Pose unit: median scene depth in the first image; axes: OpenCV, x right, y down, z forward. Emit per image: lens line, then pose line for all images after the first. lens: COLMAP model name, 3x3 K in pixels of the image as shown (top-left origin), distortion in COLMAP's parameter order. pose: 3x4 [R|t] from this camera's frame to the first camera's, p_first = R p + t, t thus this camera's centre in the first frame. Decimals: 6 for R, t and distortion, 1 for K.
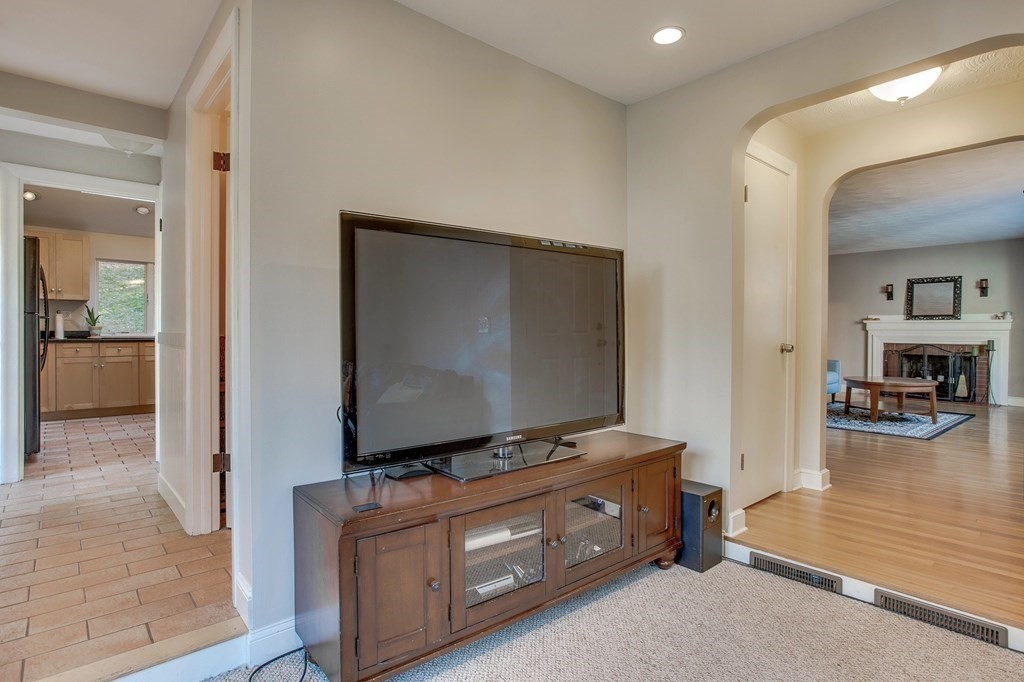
lens RADIAL K [[566.7, 0, 512.0], [0, 566.7, 341.0], [0, 0, 1]] dist [-0.068649, 0.042414]
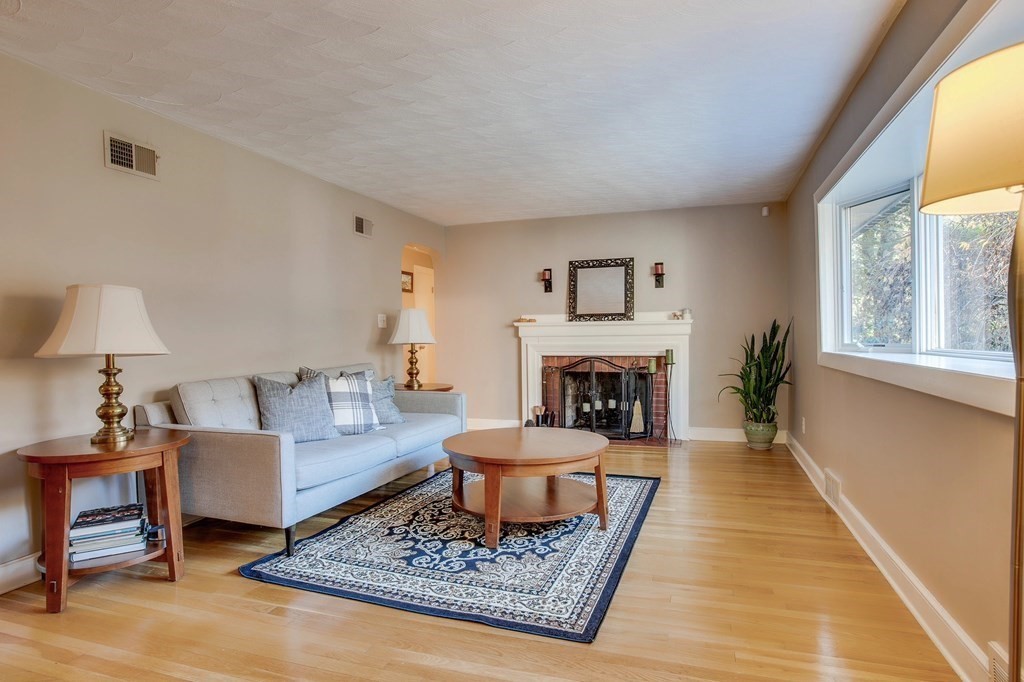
lens RADIAL K [[566.7, 0, 512.0], [0, 566.7, 341.0], [0, 0, 1]] dist [-0.068649, 0.042414]
pose [[0.883699, -0.012679, 0.467885, 0.342634], [0.019575, 0.999760, -0.009880, -0.008687], [-0.467647, 0.017890, 0.883734, 0.440764]]
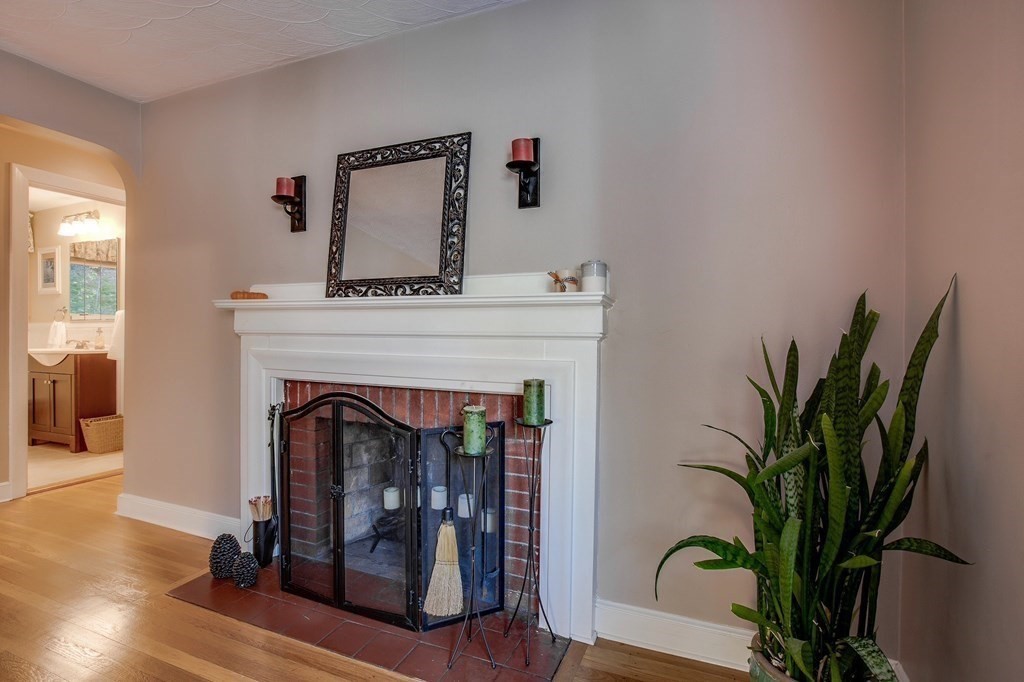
lens RADIAL K [[510.2, 0, 539.1], [0, 510.2, 325.3], [0, 0, 1]] dist [-0.001559, -0.000321]
pose [[0.907408, 0.010244, 0.420127, 0.740231], [0.002052, 0.999583, -0.028805, -0.017518], [-0.420246, 0.027000, 0.907008, 0.761075]]
